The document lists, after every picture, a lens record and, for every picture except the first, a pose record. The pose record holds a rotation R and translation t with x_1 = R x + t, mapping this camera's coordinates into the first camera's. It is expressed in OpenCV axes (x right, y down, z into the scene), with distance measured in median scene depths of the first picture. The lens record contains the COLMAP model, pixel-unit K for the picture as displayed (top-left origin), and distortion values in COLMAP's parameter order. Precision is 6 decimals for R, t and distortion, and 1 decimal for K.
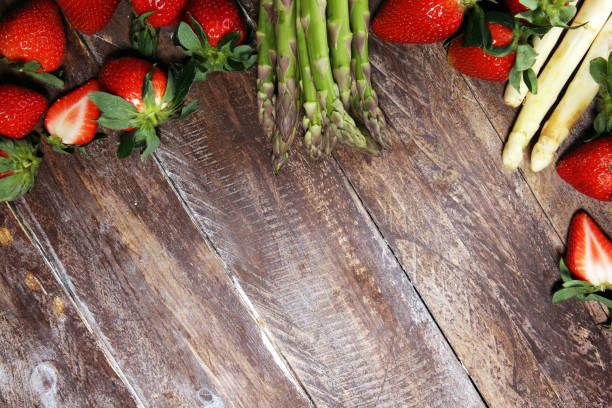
lens RADIAL K [[630.2, 0, 306.0], [0, 630.2, 204.0], [0, 0, 1]] dist [-0.071850, 0.149454]
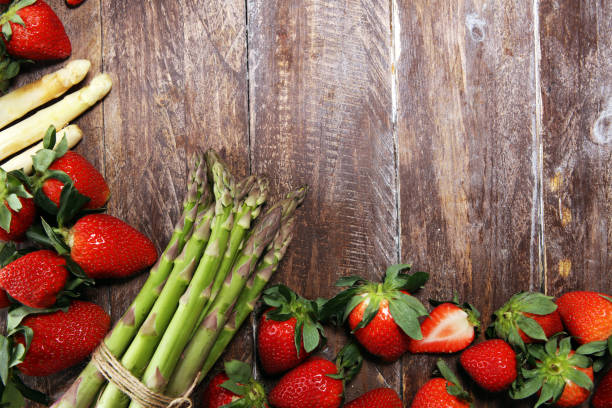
lens RADIAL K [[630.2, 0, 306.0], [0, 630.2, 204.0], [0, 0, 1]] dist [-0.071850, 0.149454]
pose [[-0.863332, -0.504630, -0.002576, -0.058585], [0.503907, -0.861797, -0.058167, -0.013625], [0.027132, -0.051515, 0.998304, -0.036747]]
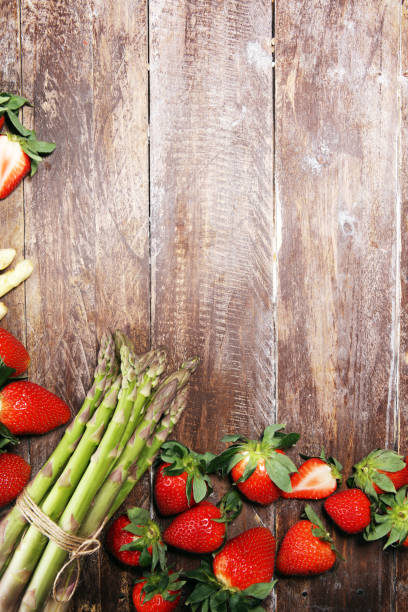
lens RADIAL K [[630.2, 0, 204.0], [0, 630.2, 306.0], [0, 0, 1]] dist [-0.071850, 0.149454]
pose [[-0.852161, -0.522040, -0.036013, 0.038184], [0.523131, -0.848254, -0.082452, 0.140416], [0.012495, -0.089102, 0.995944, -0.202249]]
